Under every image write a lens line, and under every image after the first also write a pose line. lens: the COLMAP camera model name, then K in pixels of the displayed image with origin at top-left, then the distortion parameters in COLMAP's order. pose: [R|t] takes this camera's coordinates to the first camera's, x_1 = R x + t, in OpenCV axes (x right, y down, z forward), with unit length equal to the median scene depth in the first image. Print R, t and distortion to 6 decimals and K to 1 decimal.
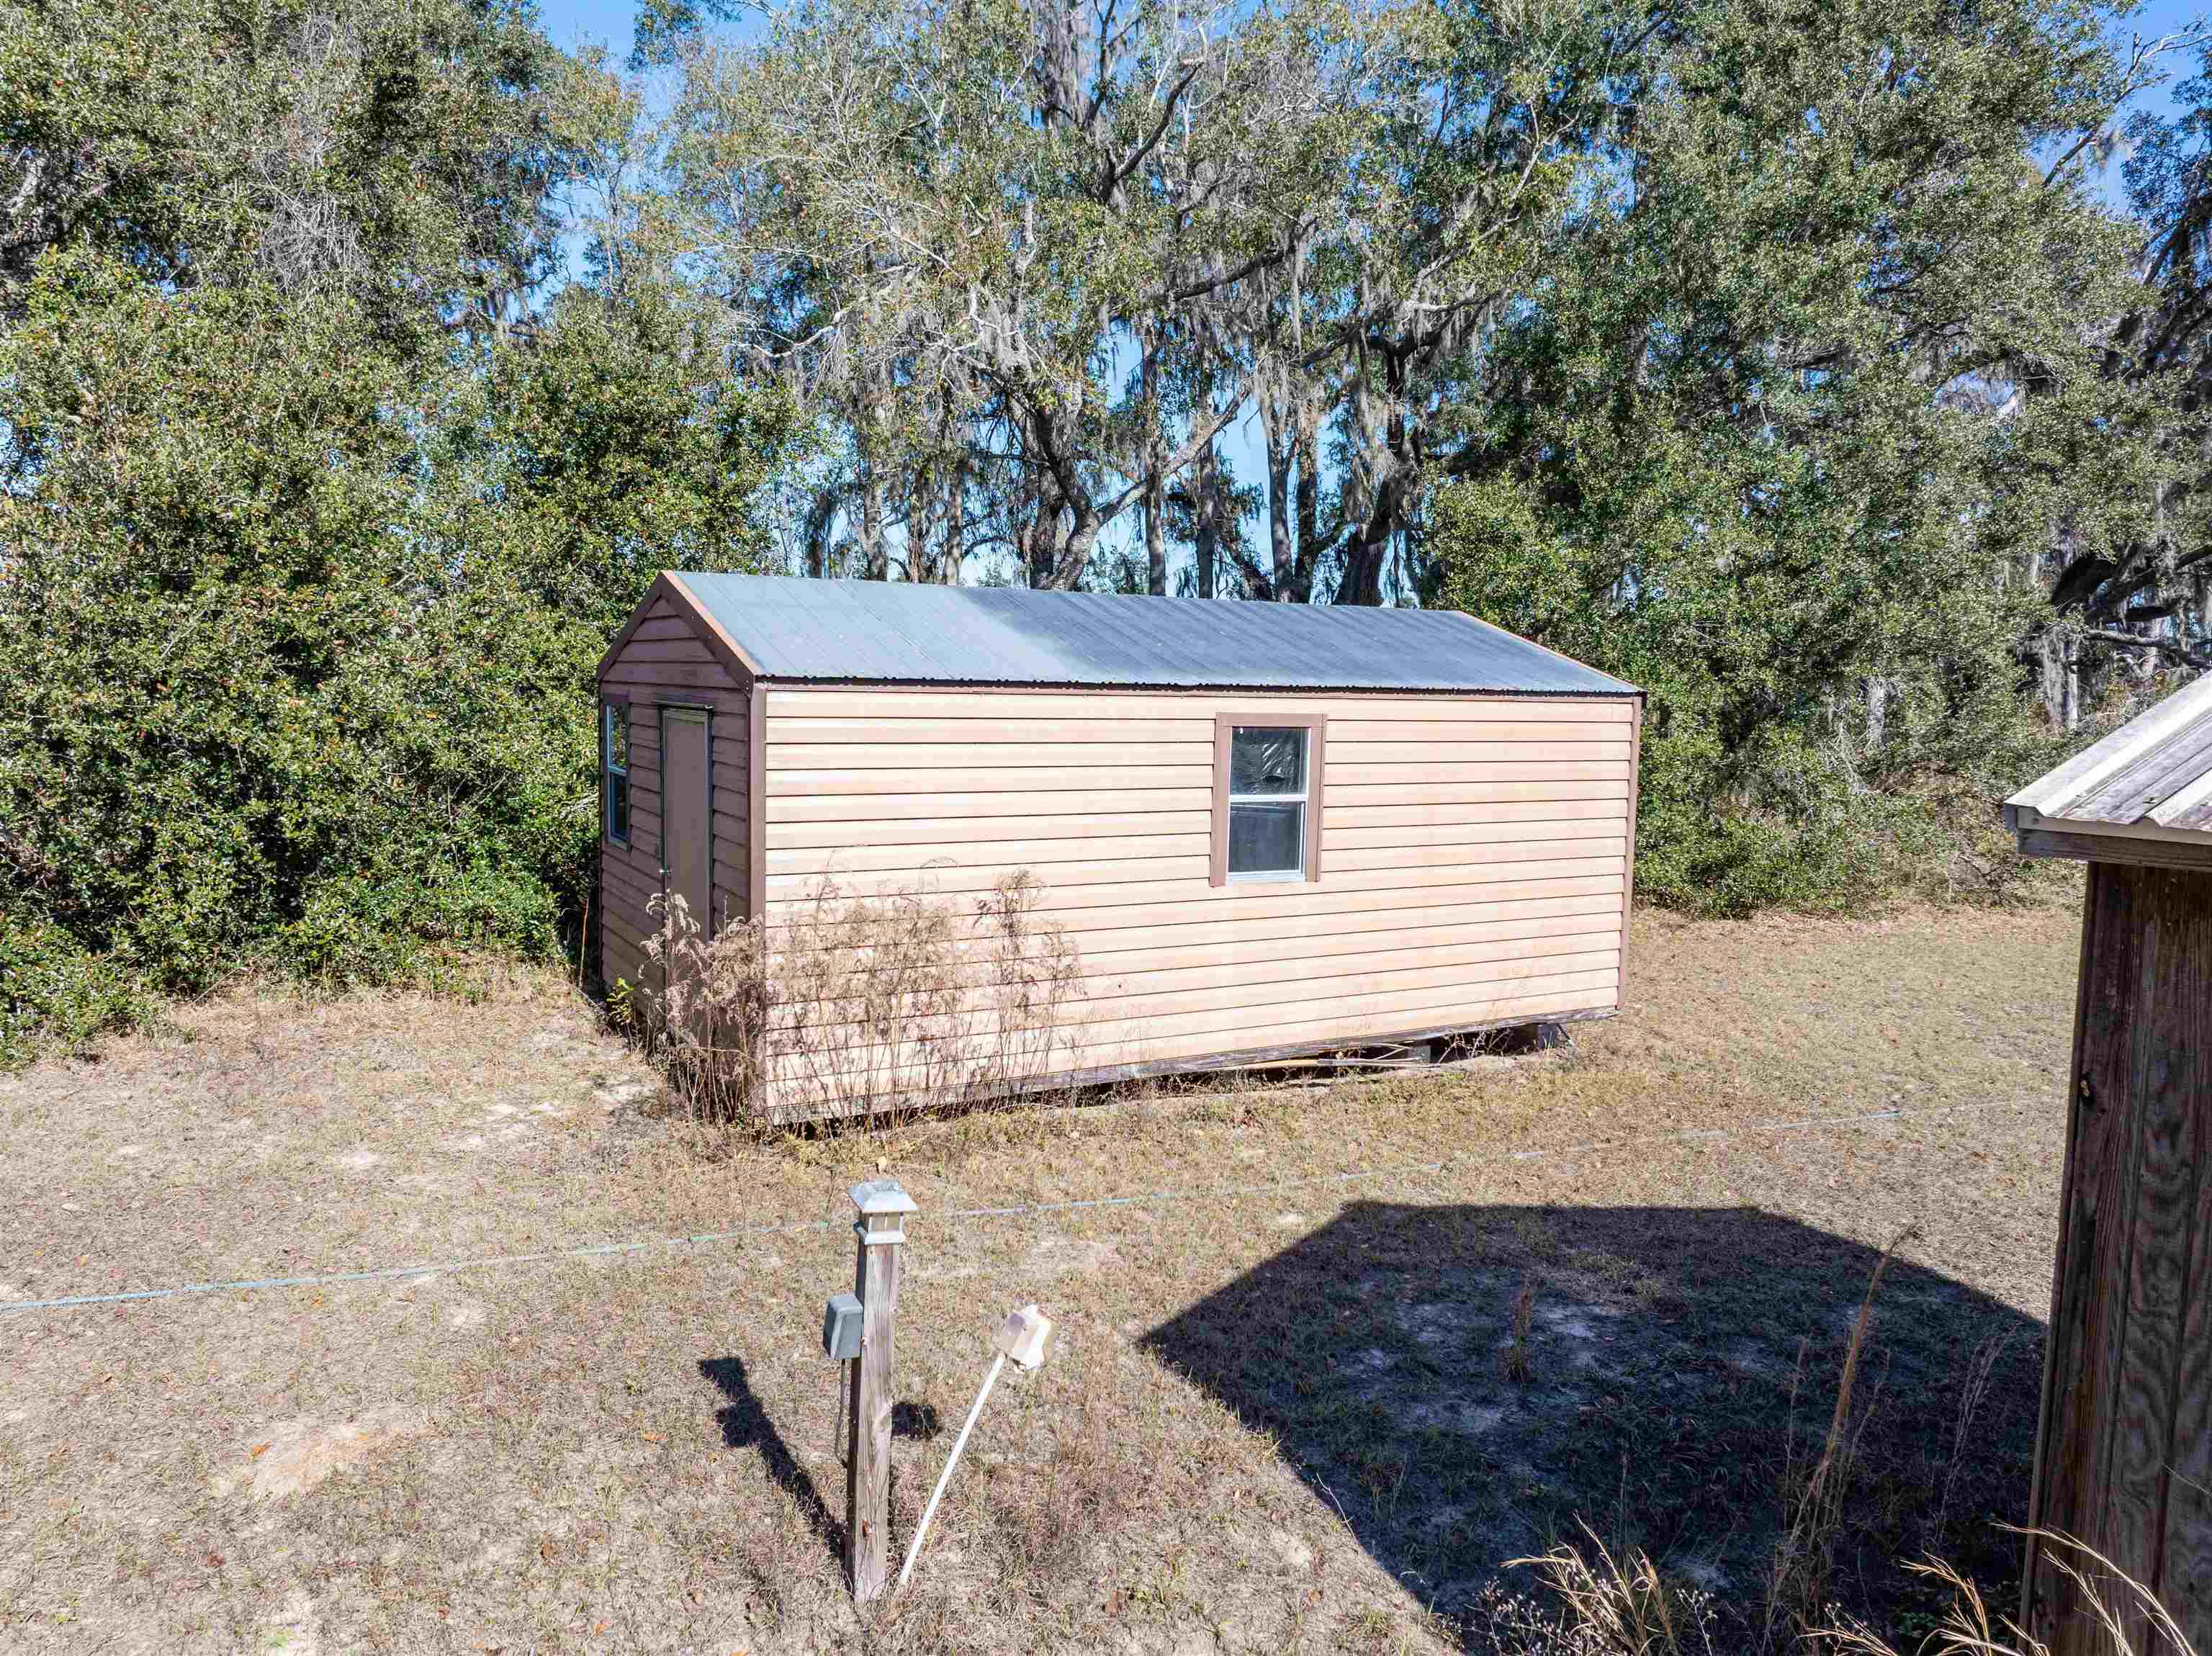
lens RADIAL K [[1573.0, 0, 1103.2], [0, 1573.0, 830.4], [0, 0, 1]] dist [-0.031250, 0.021706]
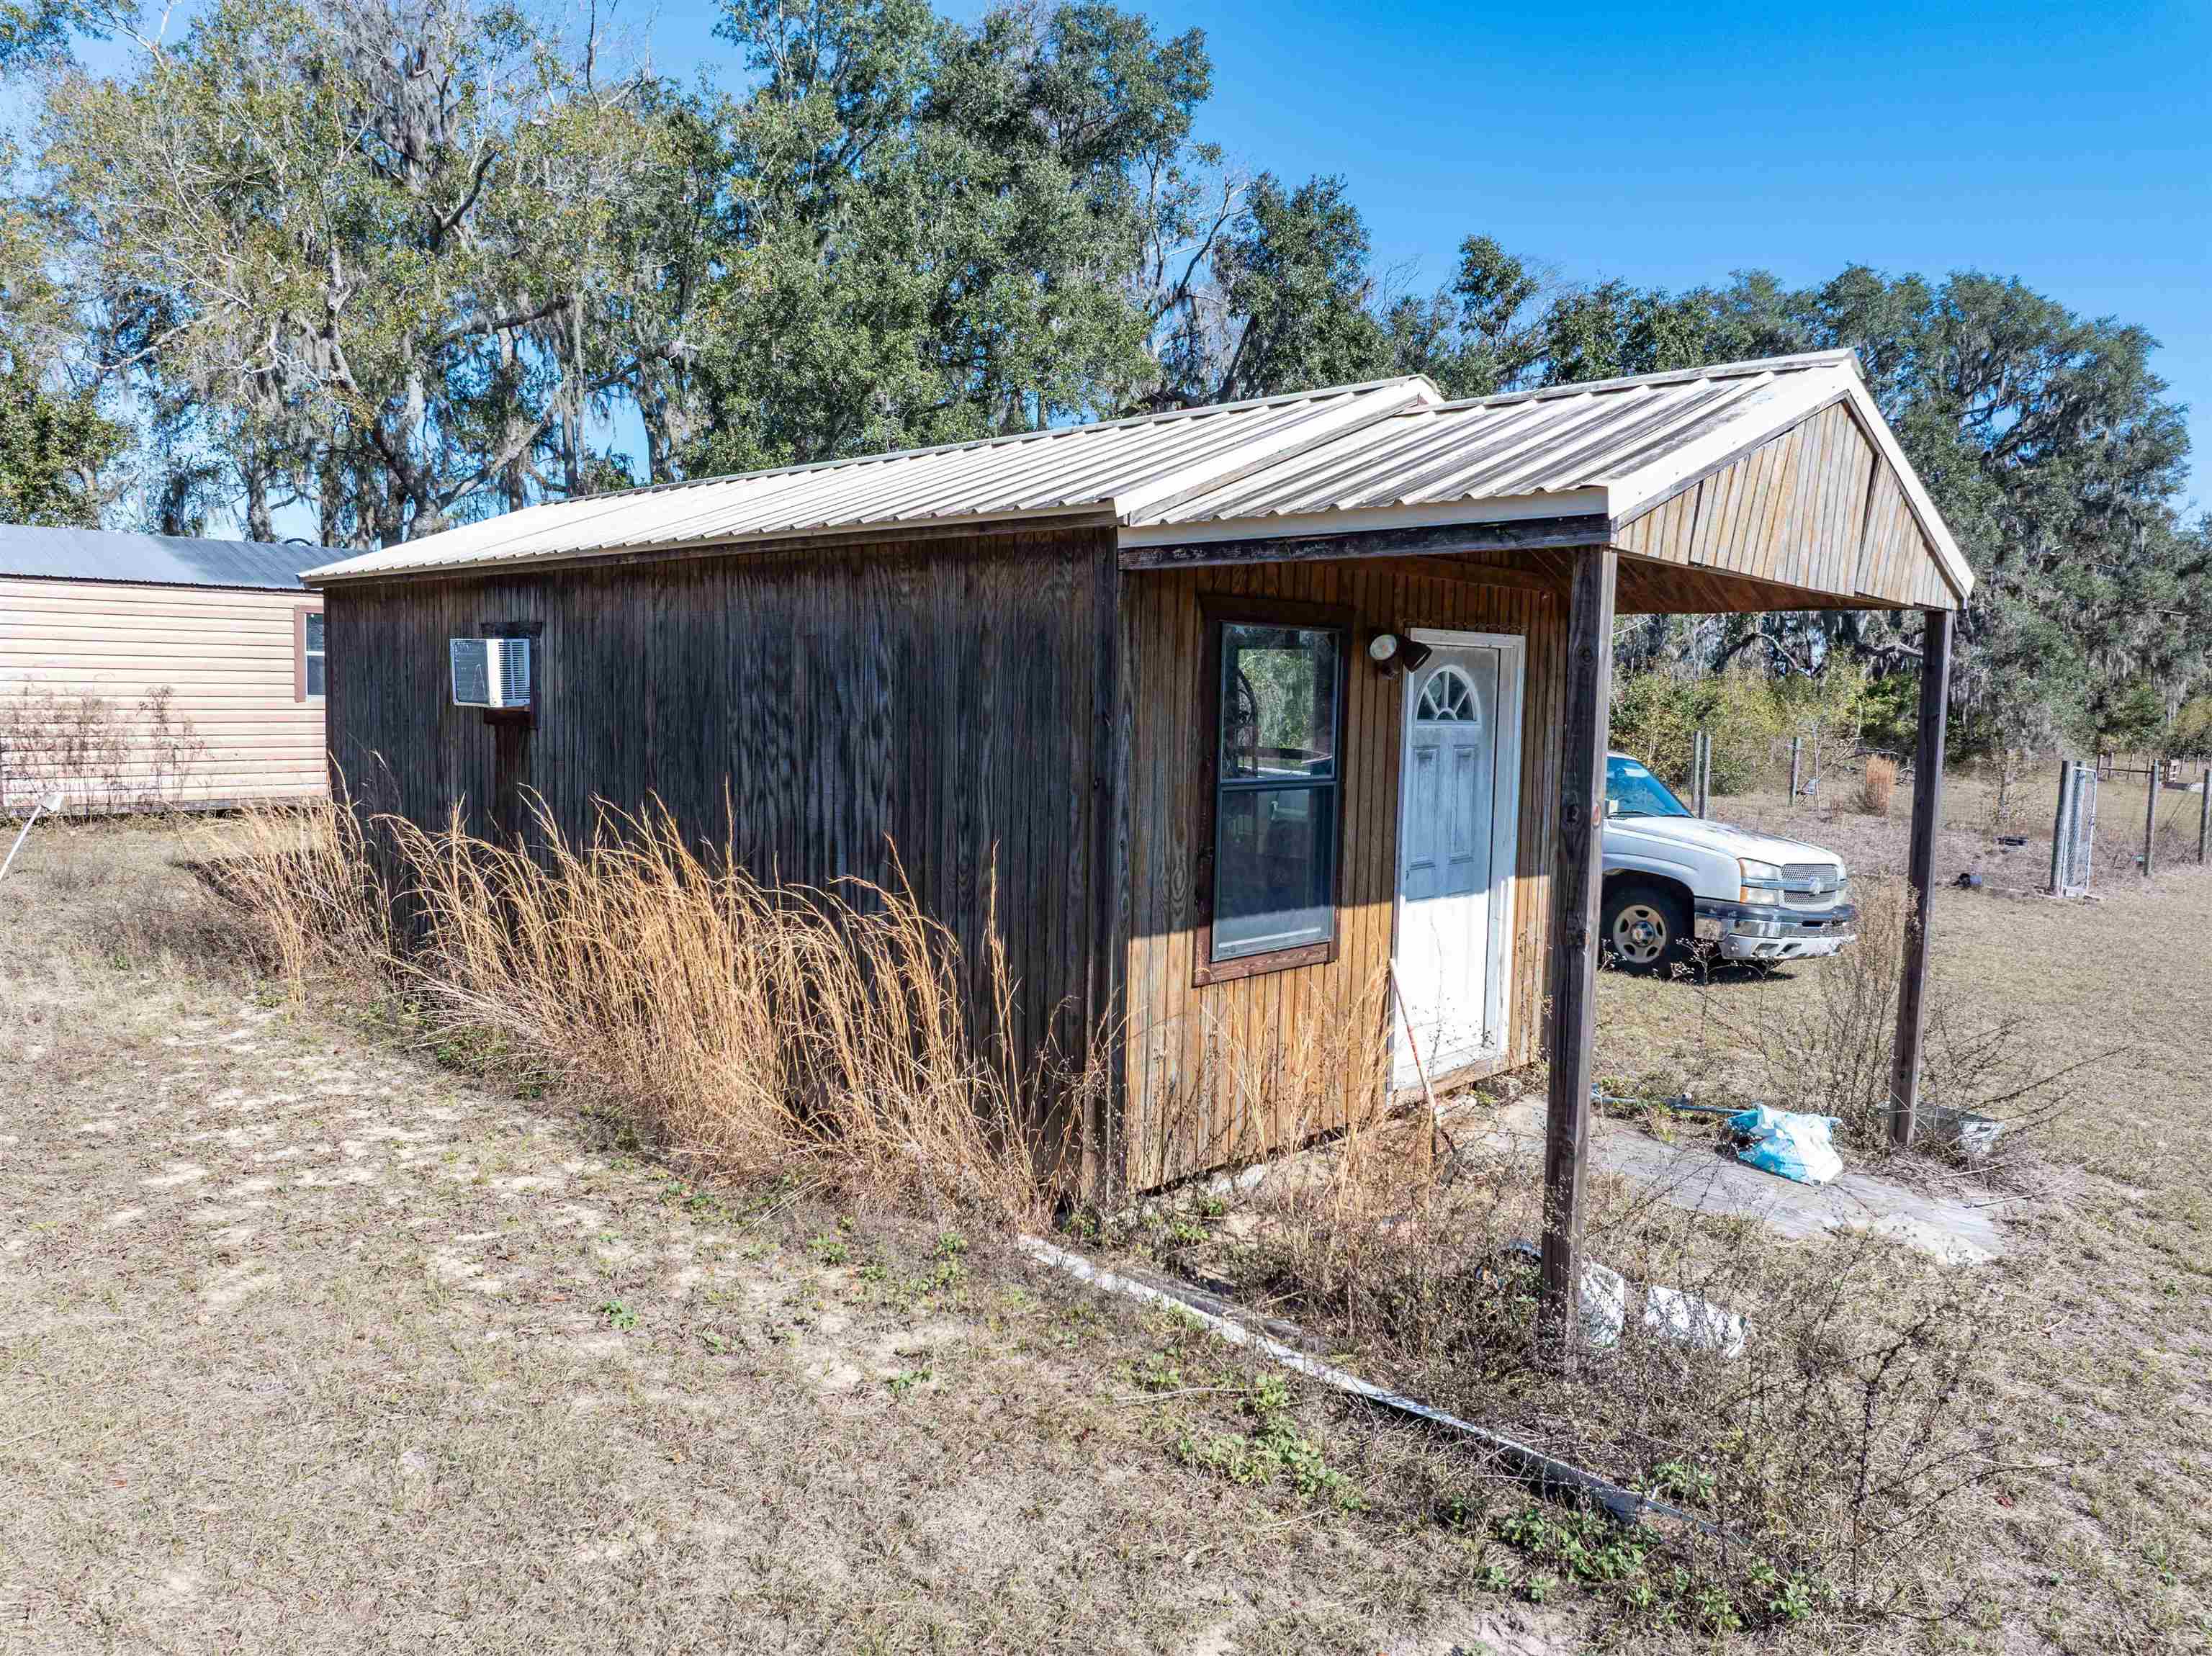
lens RADIAL K [[1573.0, 0, 1096.7], [0, 1573.0, 818.8], [0, 0, 1]] dist [-0.031250, 0.021706]
pose [[0.957382, -0.024716, 0.287765, 0.436147], [0.026968, 0.999629, -0.003861, 0.205292], [-0.287563, 0.011457, 0.957693, -1.000705]]
